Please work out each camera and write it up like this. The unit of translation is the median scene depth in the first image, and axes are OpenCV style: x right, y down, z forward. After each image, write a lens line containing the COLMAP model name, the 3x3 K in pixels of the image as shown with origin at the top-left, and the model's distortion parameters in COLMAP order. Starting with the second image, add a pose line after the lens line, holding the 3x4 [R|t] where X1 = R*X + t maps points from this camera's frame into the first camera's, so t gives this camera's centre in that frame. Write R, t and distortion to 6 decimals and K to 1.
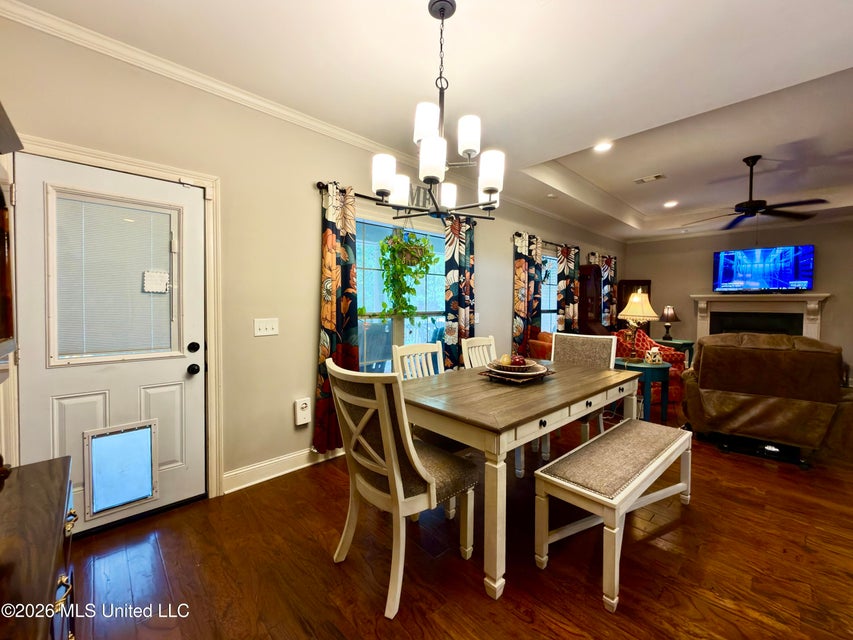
lens RADIAL K [[342.0, 0, 425.5], [0, 342.0, 313.8], [0, 0, 1]] dist [-0.003048, -0.000220]
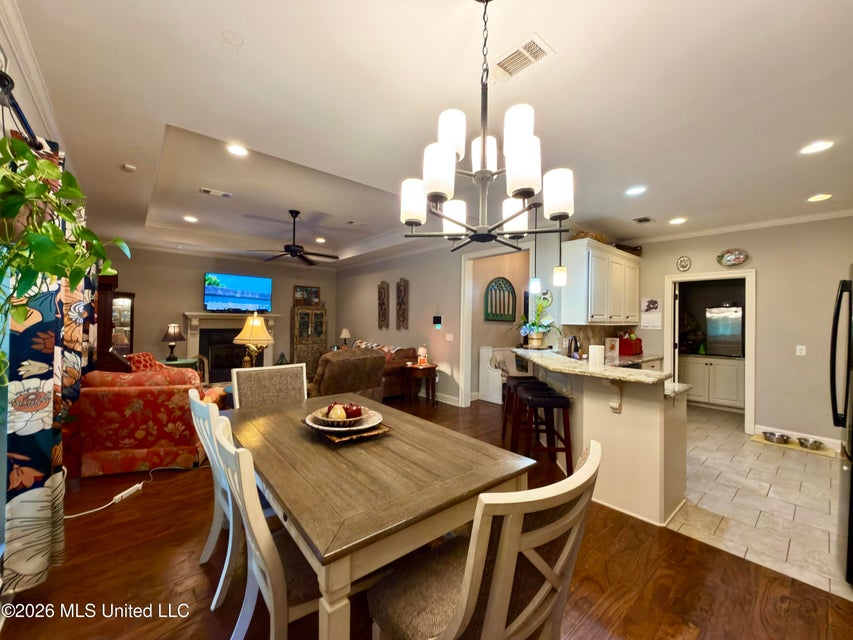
lens RADIAL K [[342.0, 0, 425.4], [0, 342.0, 319.3], [0, 0, 1]] dist [-0.003048, -0.000220]
pose [[0.030031, -0.001317, 0.999548, -0.222309], [0.014463, 0.999895, 0.000883, -0.030681], [-0.999444, 0.014430, 0.030047, 0.331031]]
